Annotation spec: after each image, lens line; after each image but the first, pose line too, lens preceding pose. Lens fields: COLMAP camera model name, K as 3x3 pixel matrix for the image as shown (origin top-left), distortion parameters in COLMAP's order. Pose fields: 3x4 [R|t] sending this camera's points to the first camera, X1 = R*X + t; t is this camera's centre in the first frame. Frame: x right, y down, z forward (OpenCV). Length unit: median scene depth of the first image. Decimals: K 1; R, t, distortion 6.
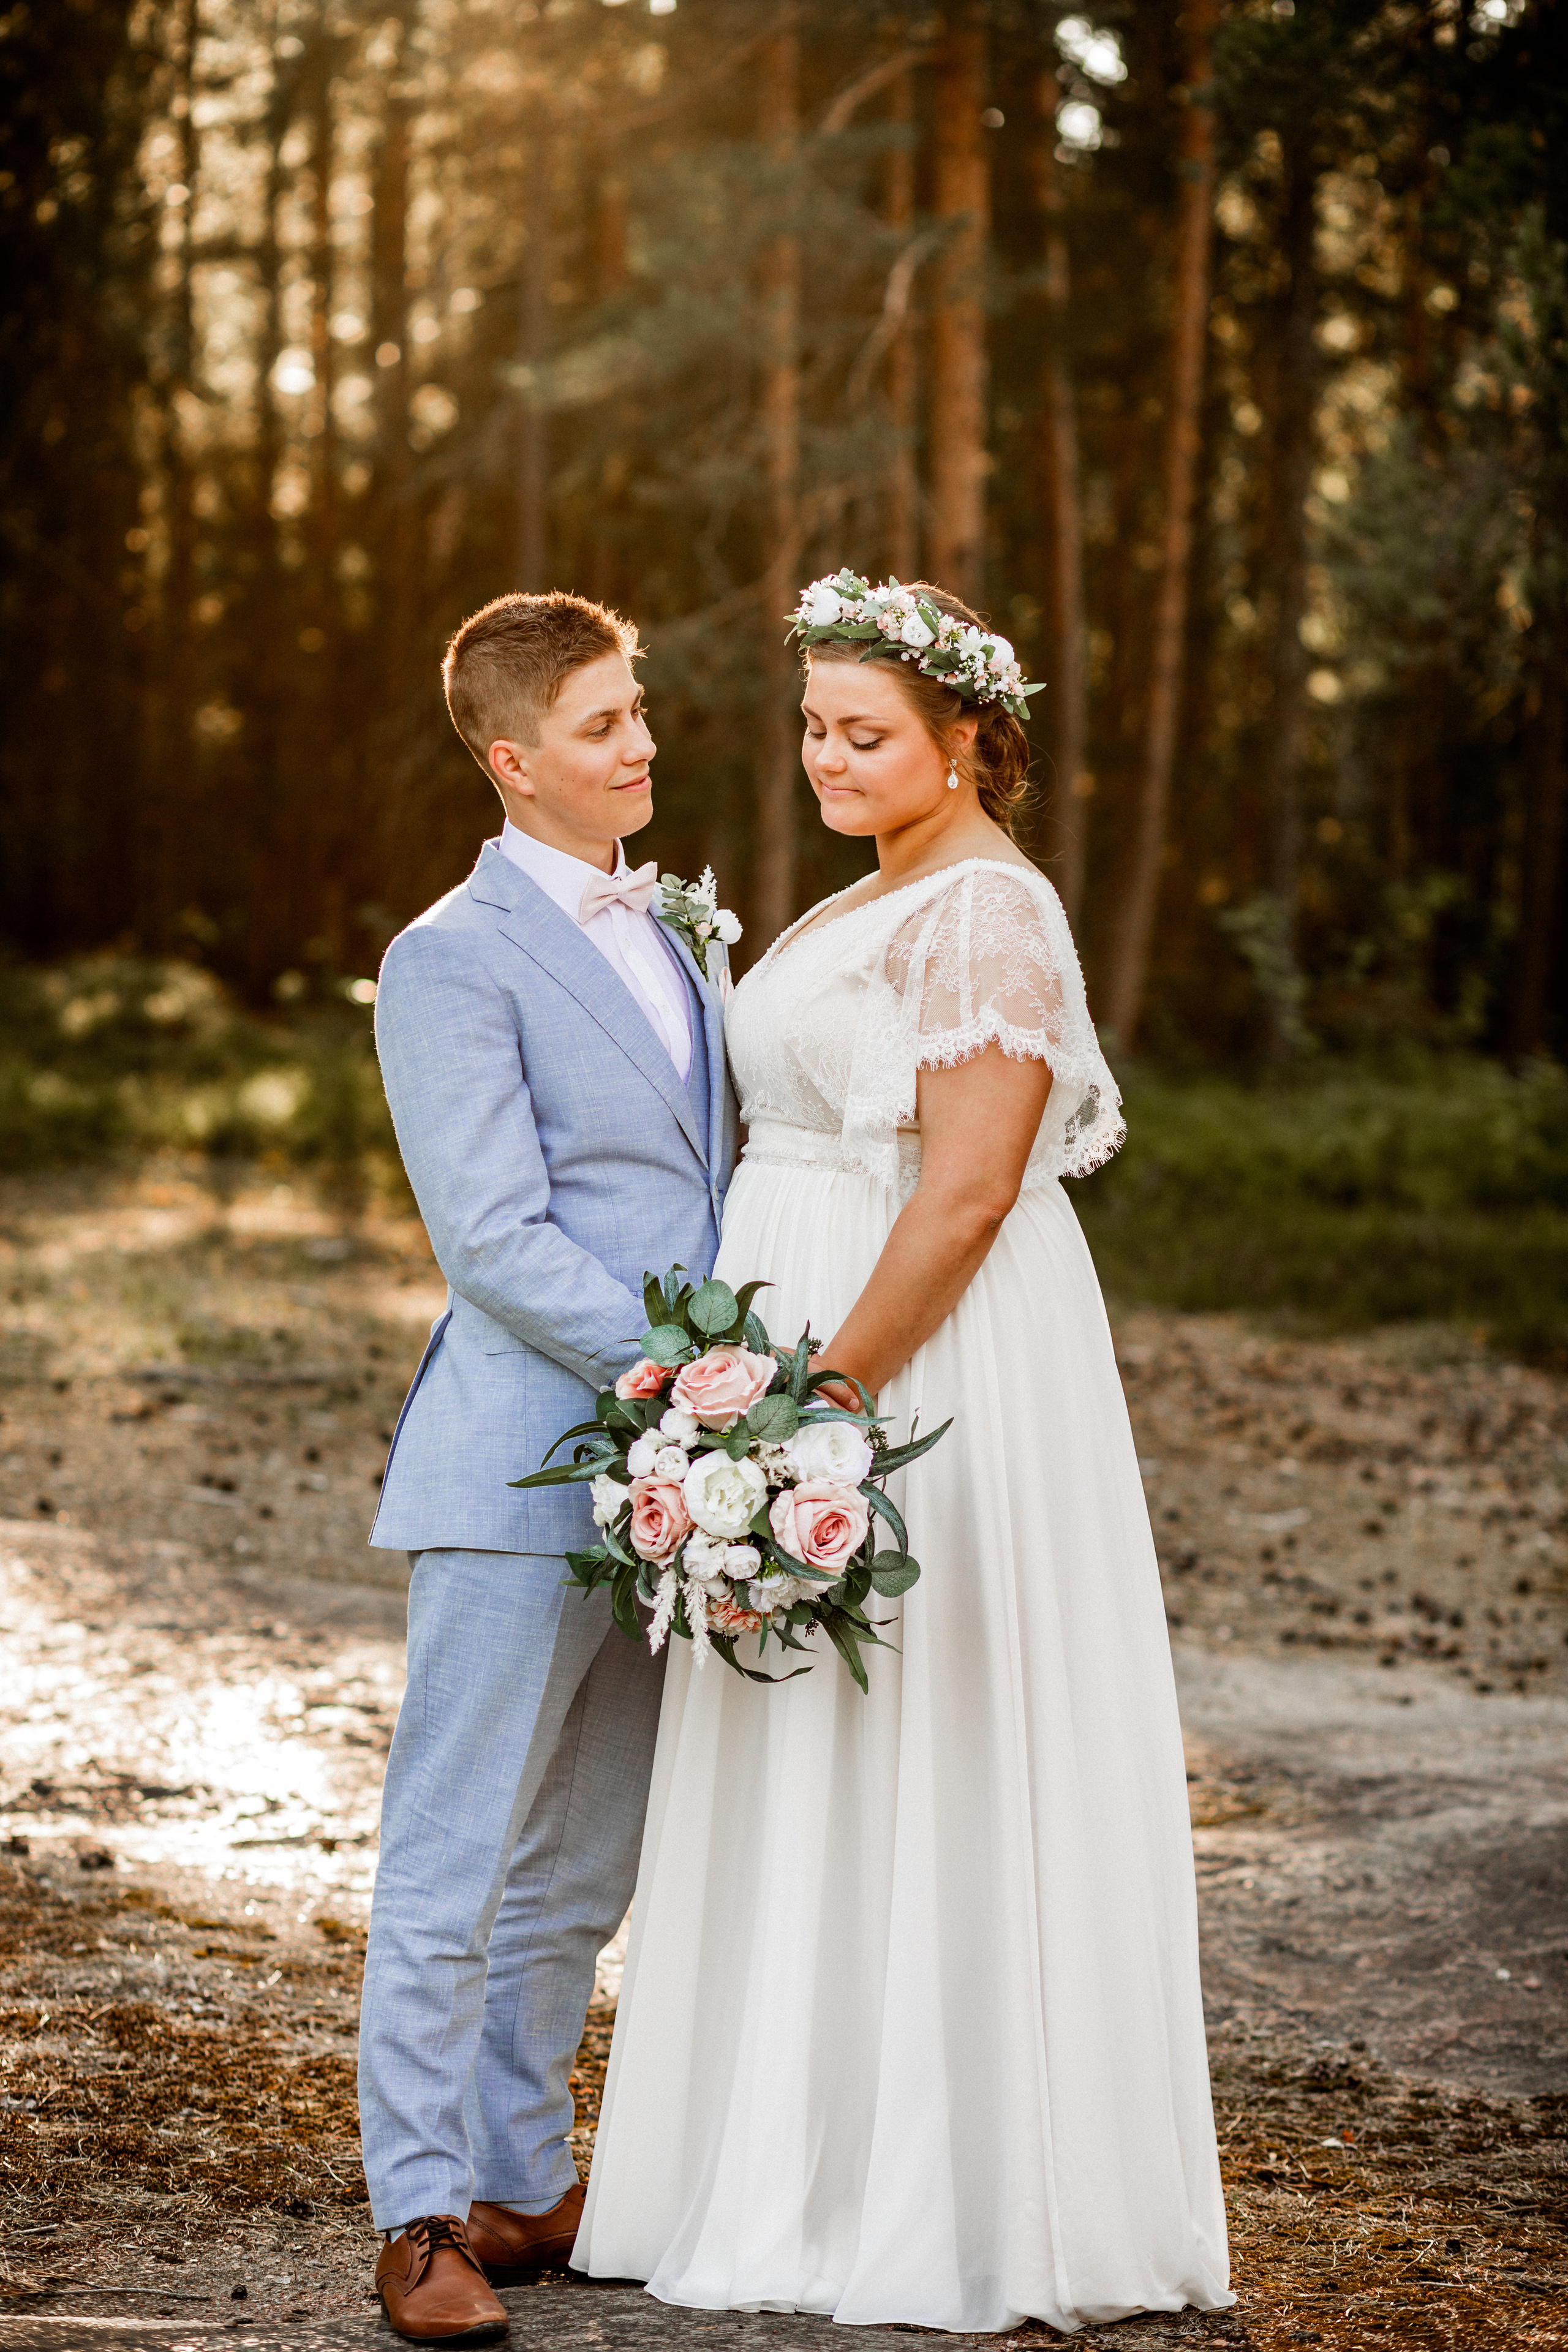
lens RADIAL K [[5914.4, 0, 858.9], [0, 5914.4, 1178.7], [0, 0, 1]] dist [0.074895, -0.361104]
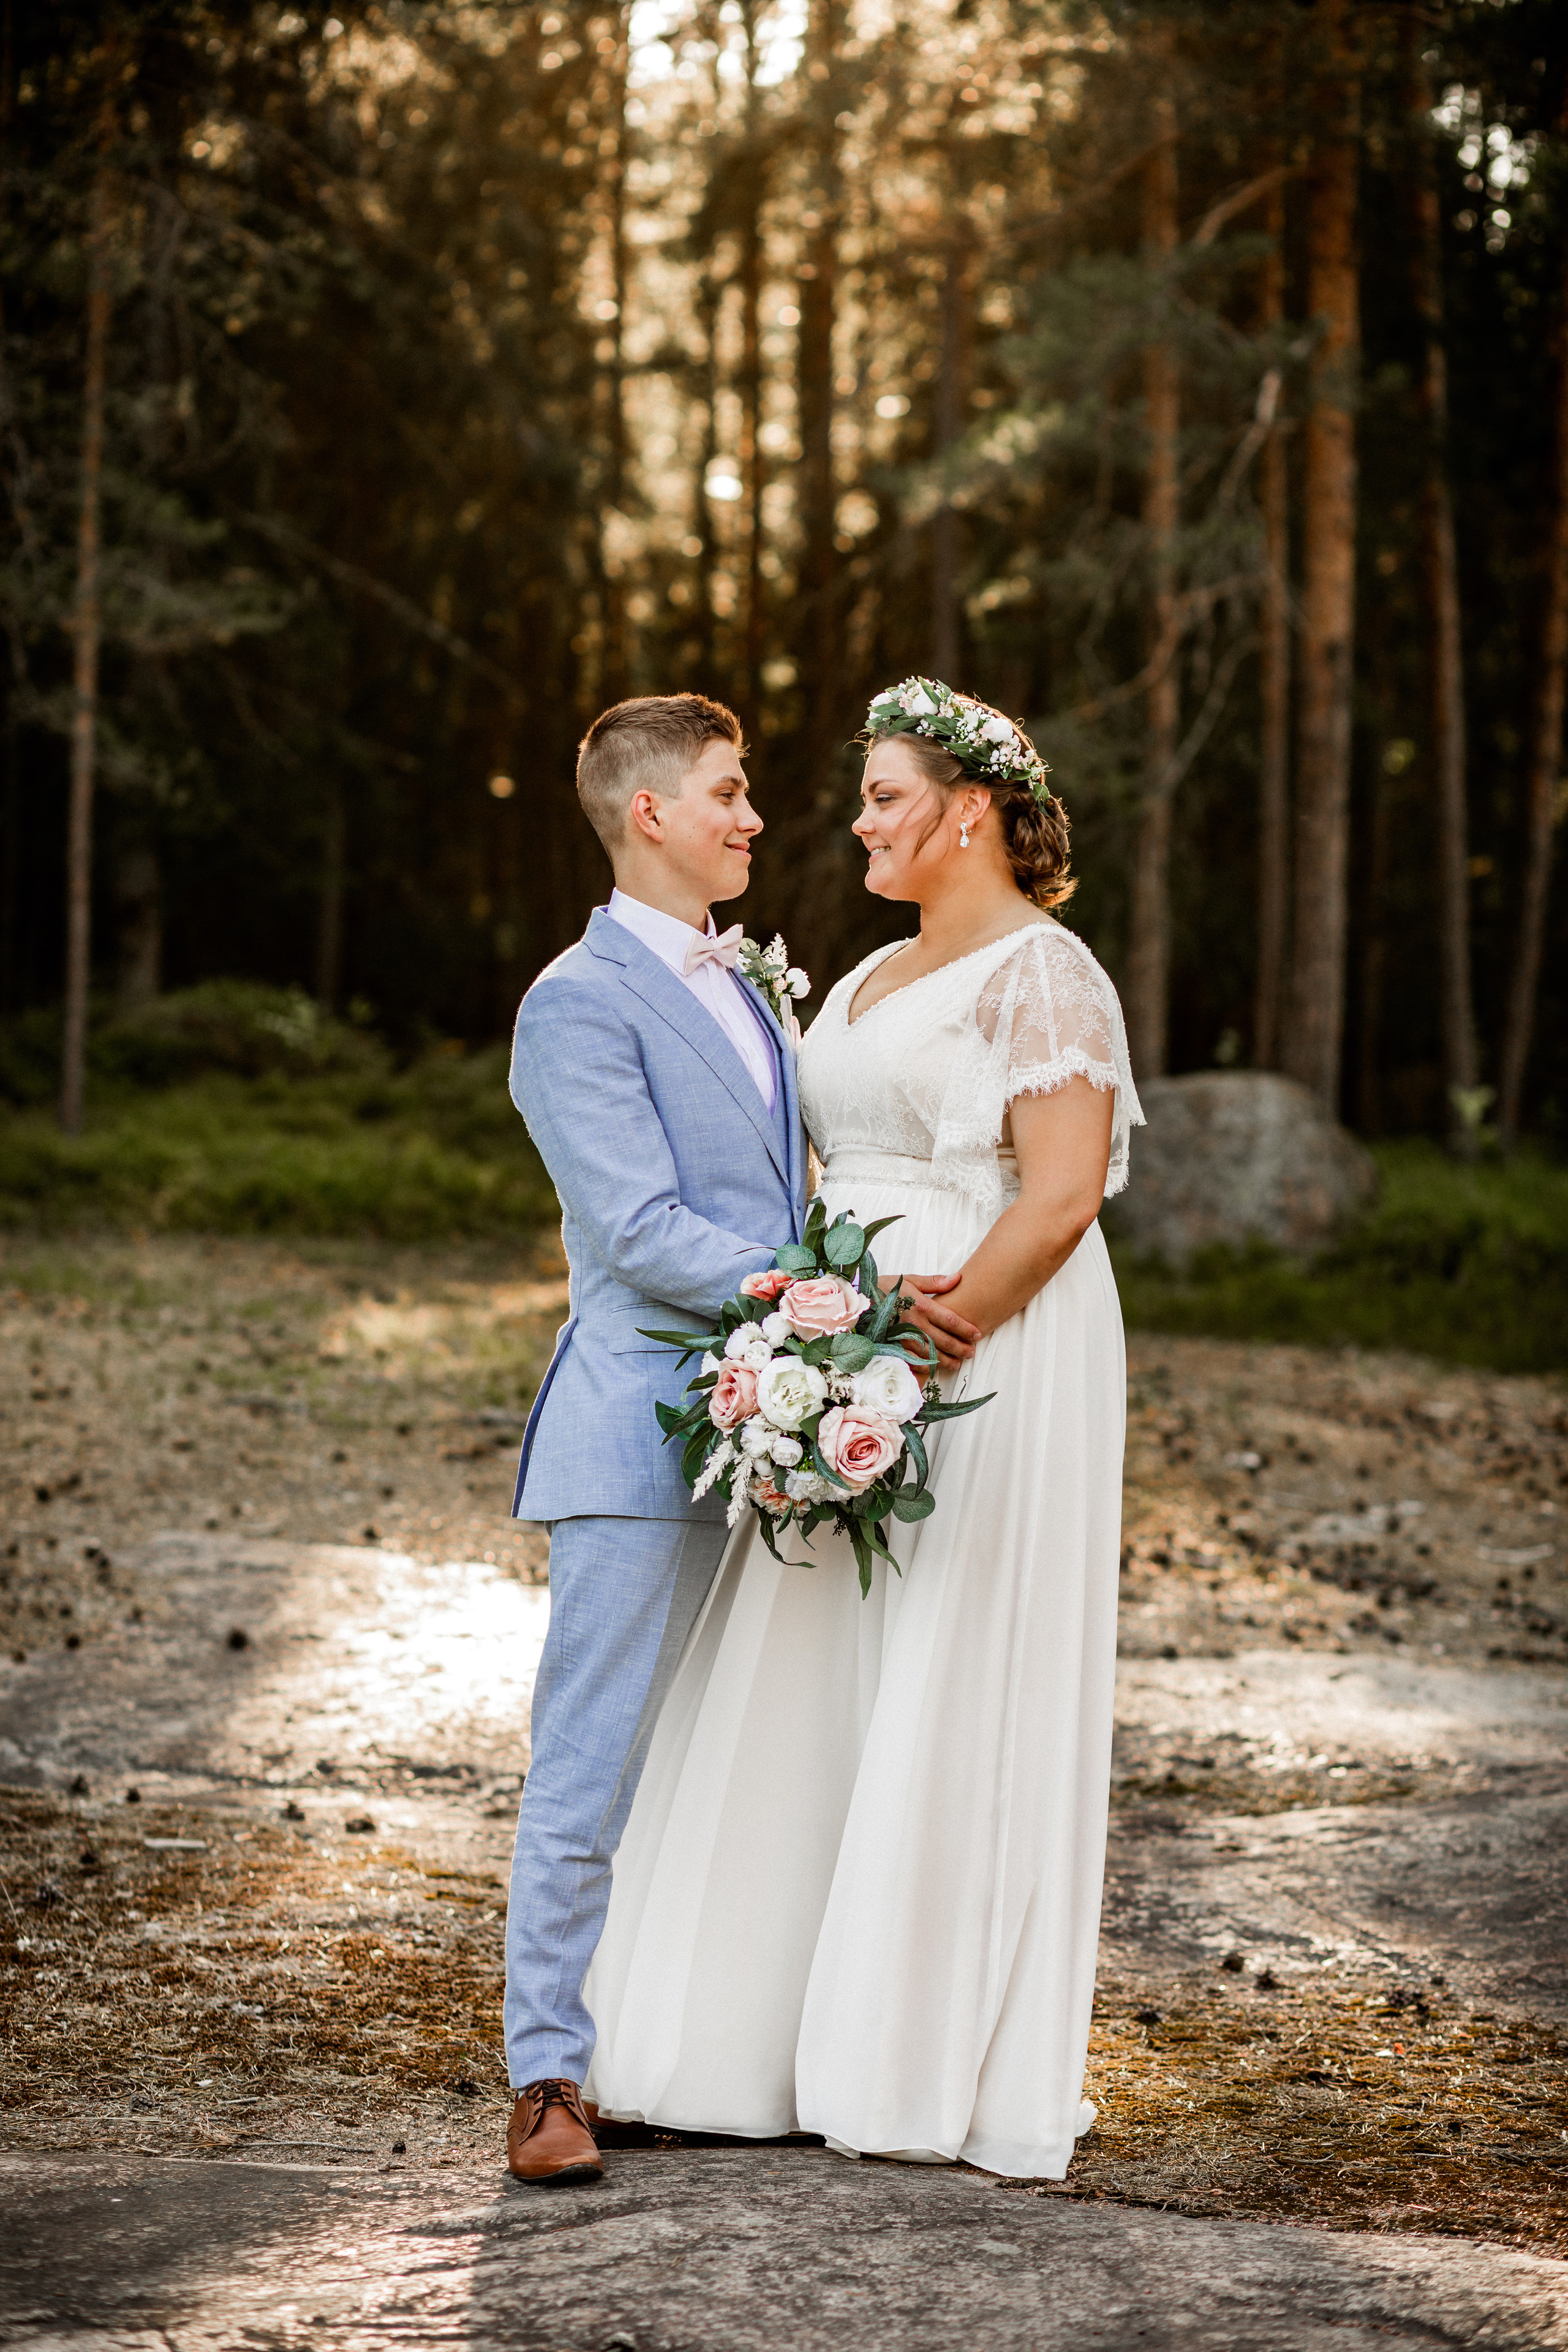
lens RADIAL K [[5901.3, 0, 783.1], [0, 5901.3, 1228.7], [0, 0, 1]] dist [0.047032, -1.049189]
pose [[0.995607, -0.001714, -0.093614, 0.058340], [0.001004, 0.999970, -0.007635, 0.010678], [0.093624, 0.007507, 0.995579, -0.114186]]
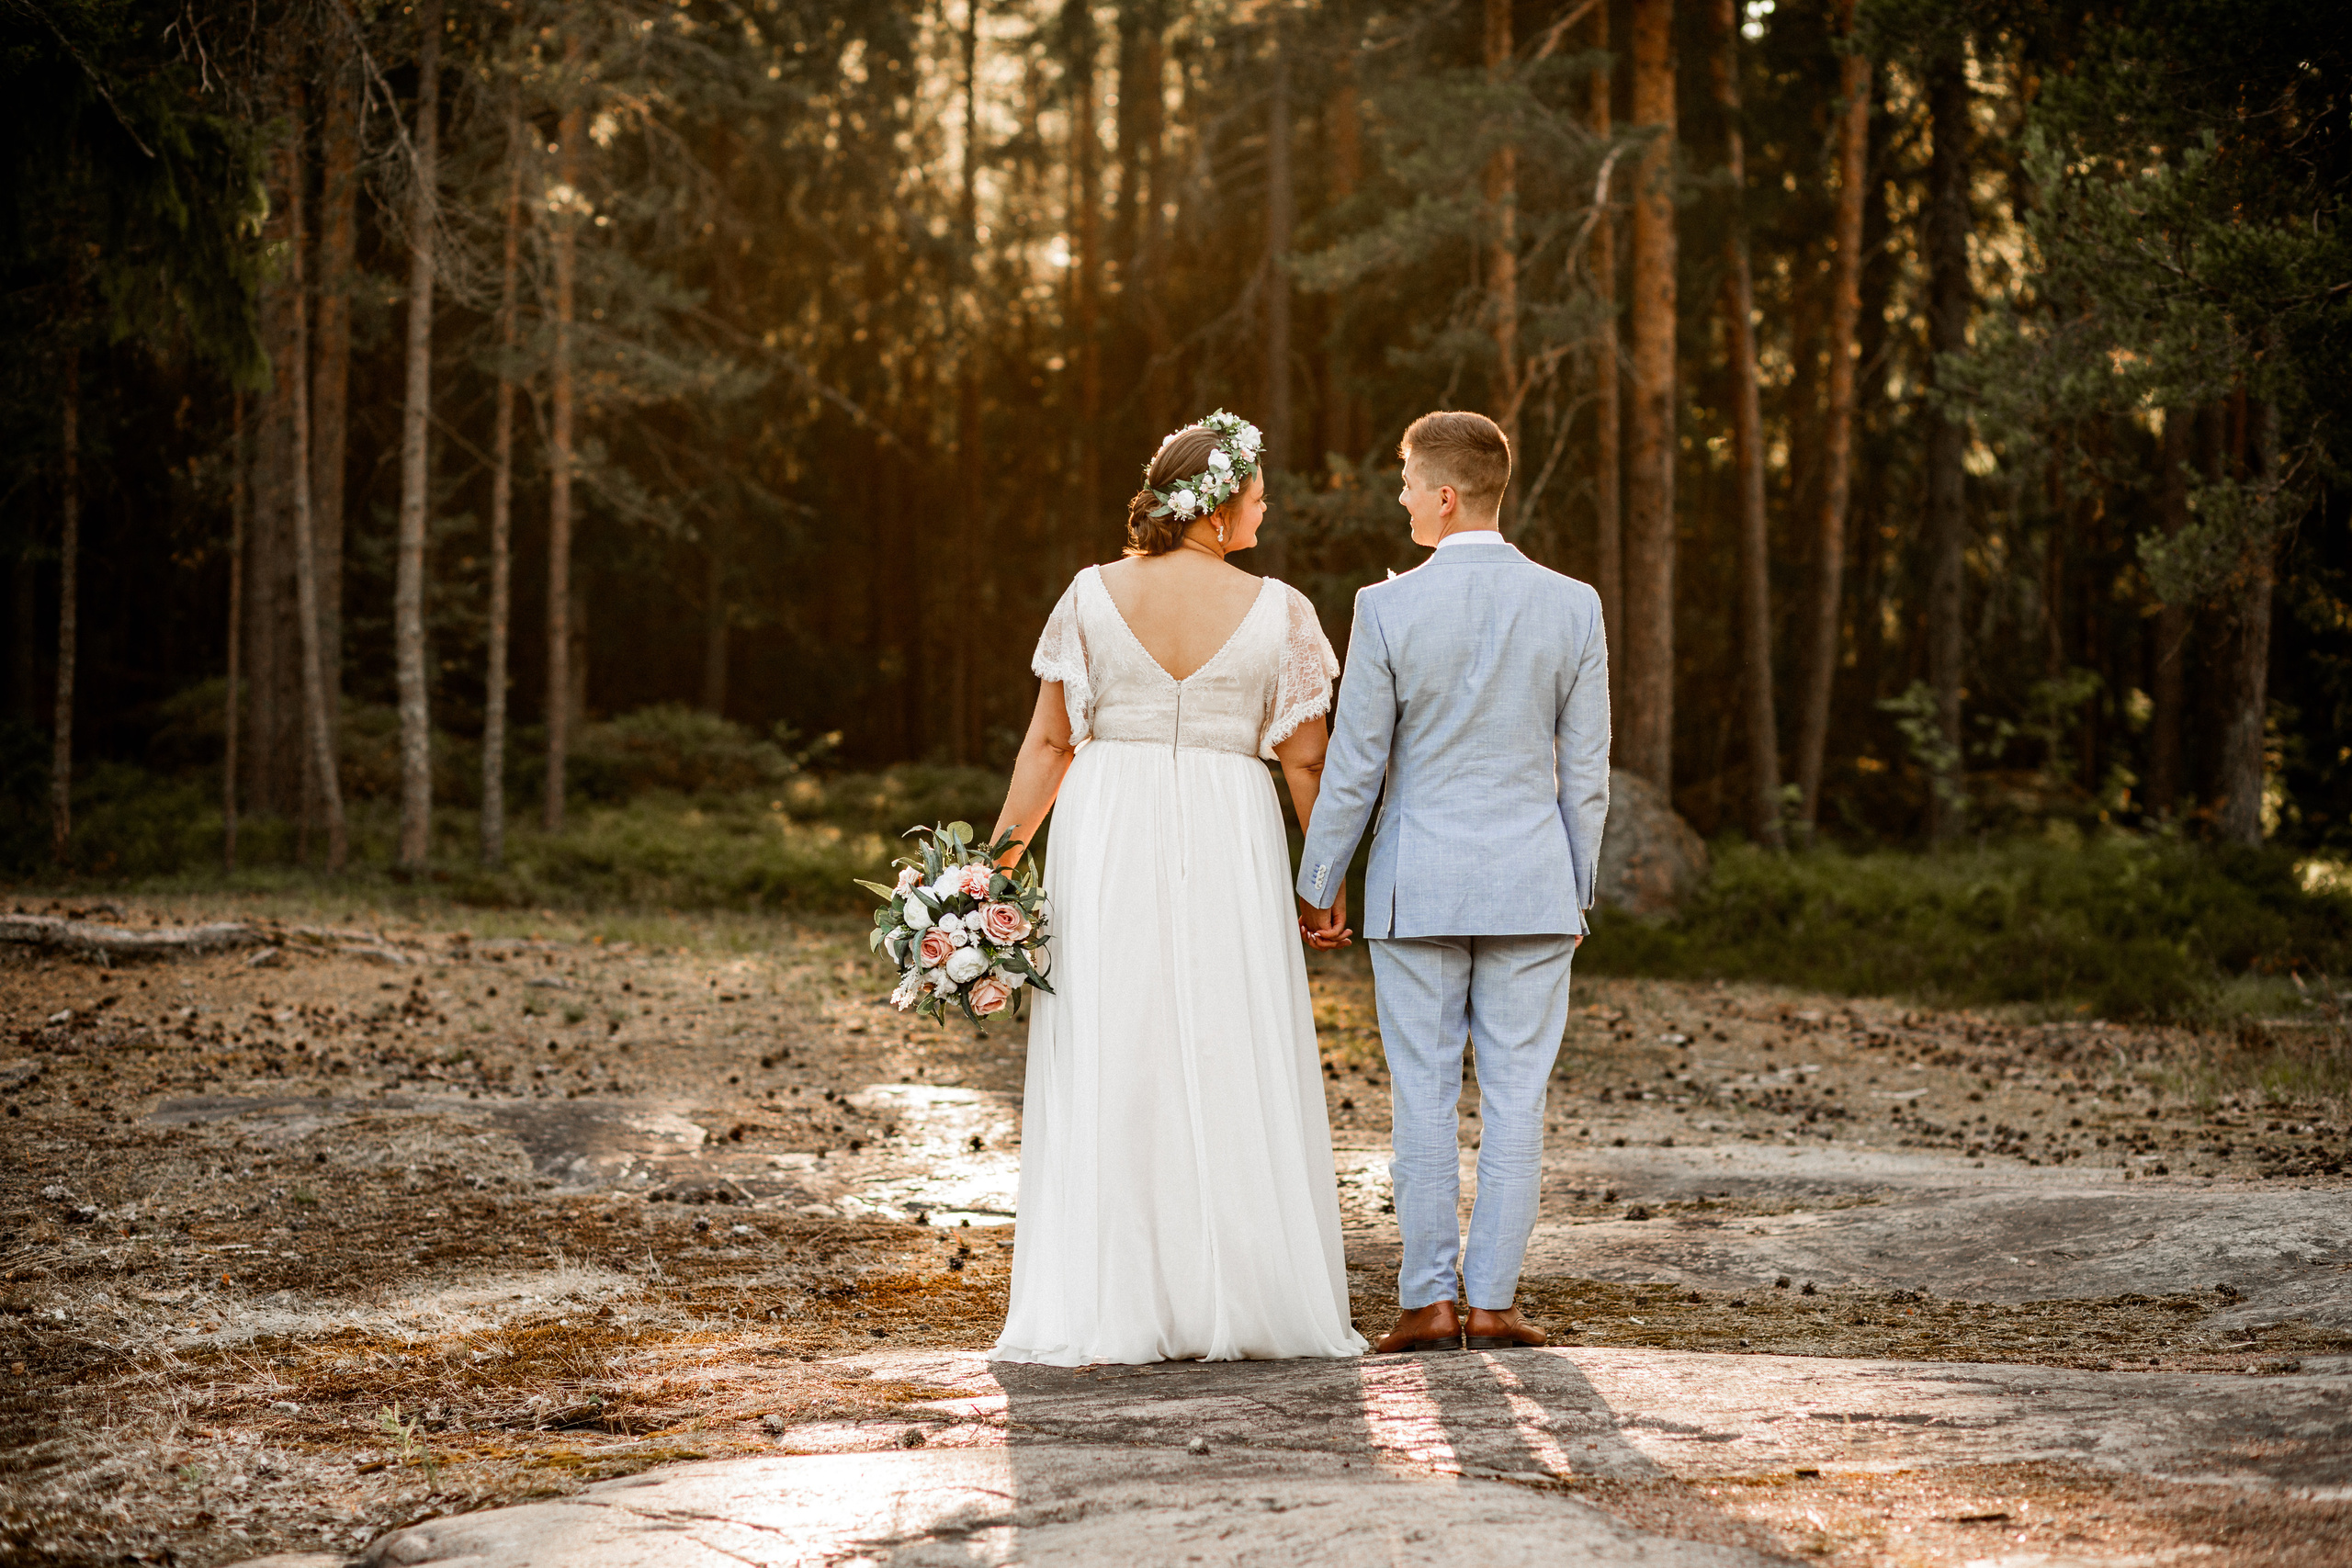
lens RADIAL K [[5918.9, 0, 1176.0], [0, 5918.9, 784.0], [0, 0, 1]] dist [-0.057112, 0.352015]
pose [[0.997777, -0.017255, -0.064368, -0.014548], [0.014619, 0.999044, -0.041188, 0.061597], [0.065017, 0.040156, 0.997076, -0.611573]]
